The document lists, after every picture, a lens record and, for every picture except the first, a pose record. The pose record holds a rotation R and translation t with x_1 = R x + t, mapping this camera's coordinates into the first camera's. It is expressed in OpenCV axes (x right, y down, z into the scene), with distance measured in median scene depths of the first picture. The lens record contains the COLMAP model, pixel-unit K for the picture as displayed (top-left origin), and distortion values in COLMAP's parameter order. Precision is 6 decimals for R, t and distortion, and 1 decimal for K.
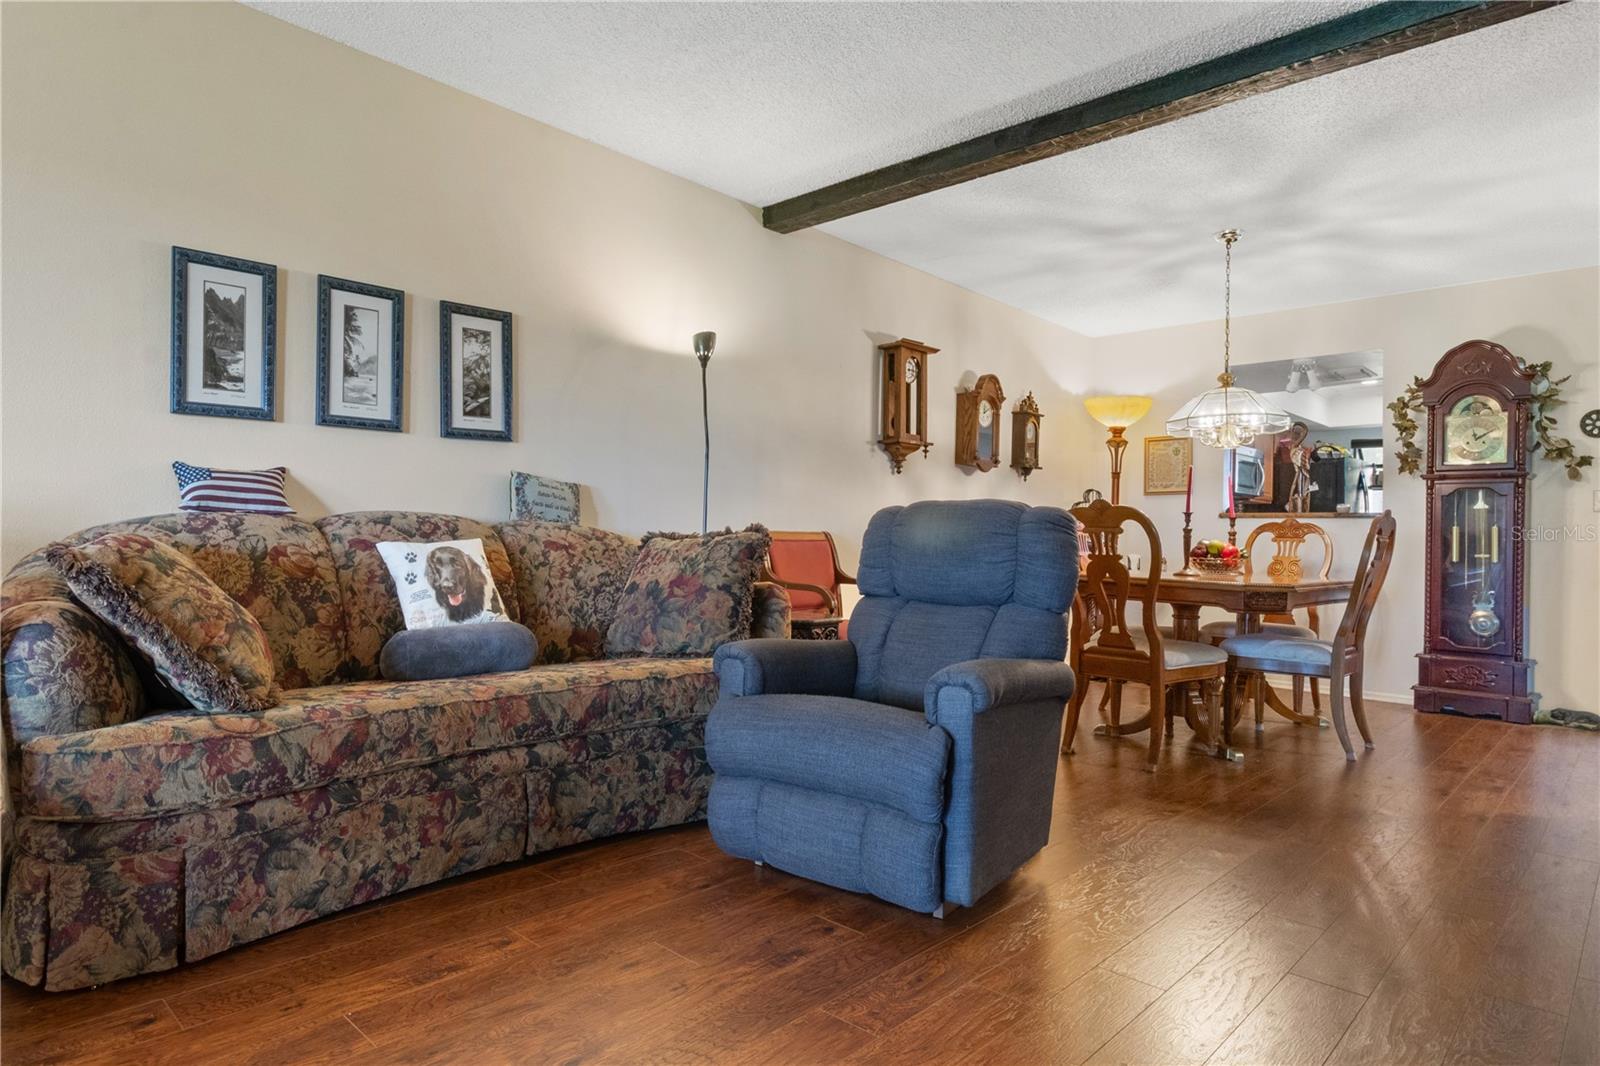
lens RADIAL K [[908.5, 0, 800.0], [0, 908.5, 533.0], [0, 0, 1]] dist [-0.001705, 0.000621]
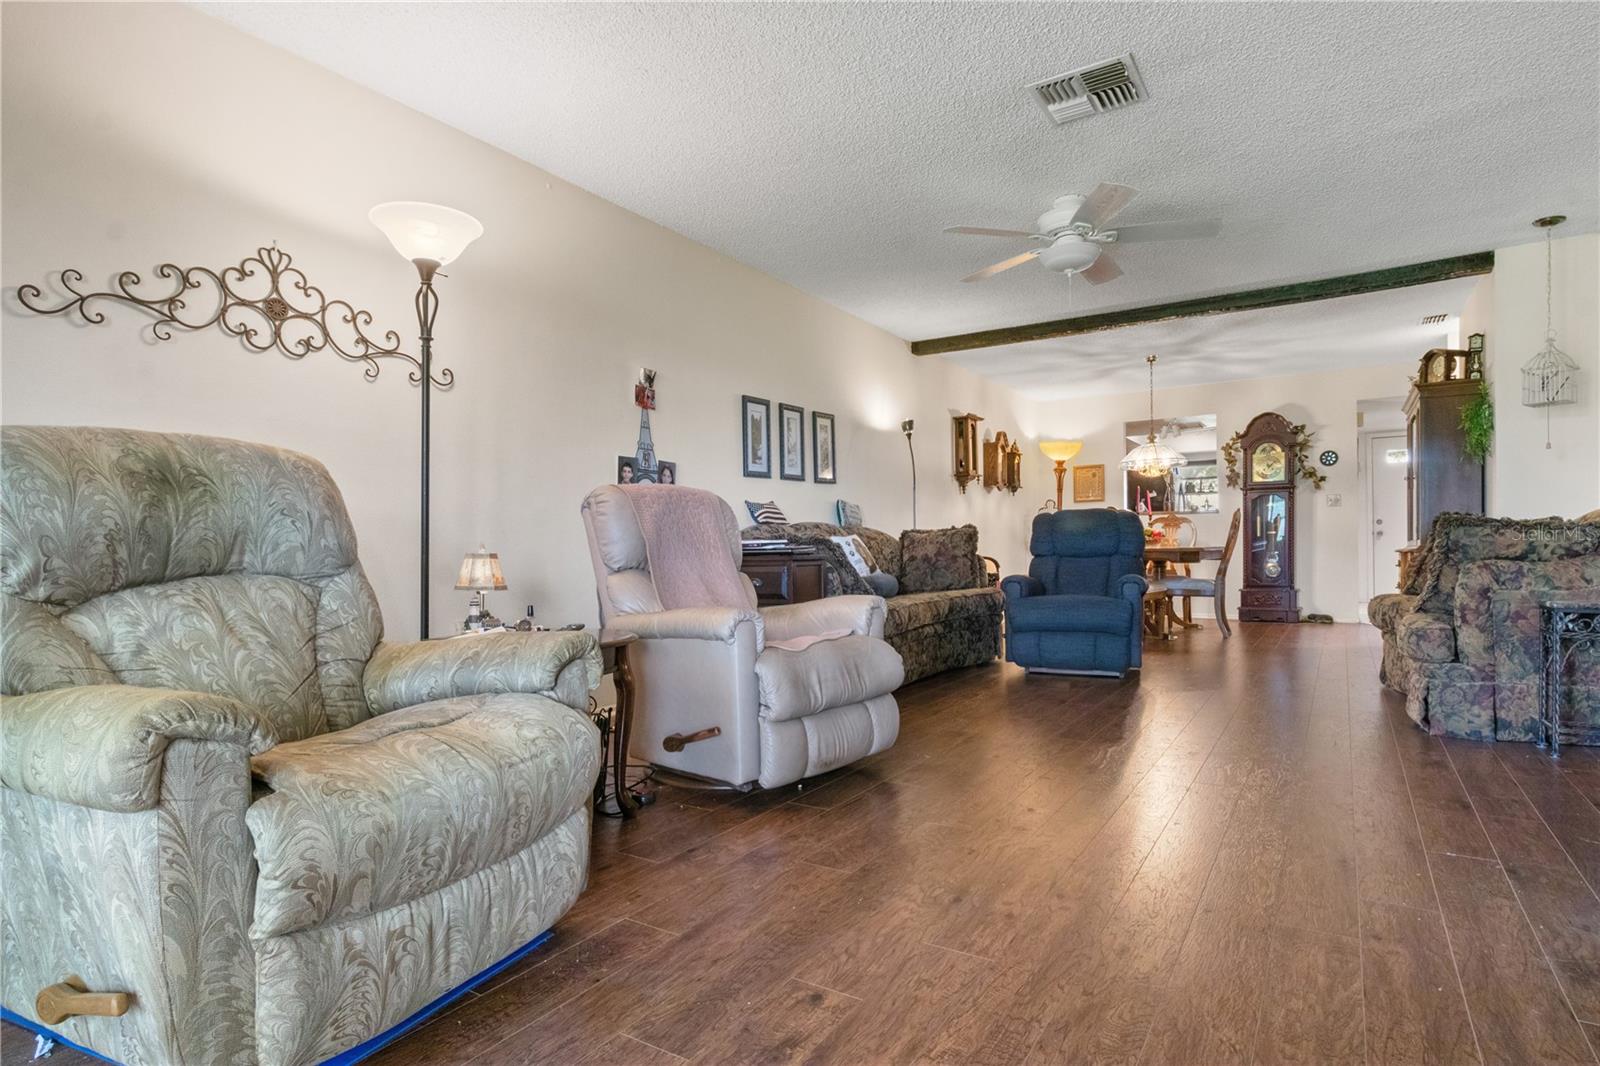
lens RADIAL K [[838.6, 0, 799.7], [0, 838.6, 565.5], [0, 0, 1]] dist [-0.003047, -0.001205]
pose [[0.982278, -0.038218, 0.183493, -0.487417], [0.032754, 0.998928, 0.032717, 0.005790], [-0.184547, -0.026127, 0.982476, -0.470147]]
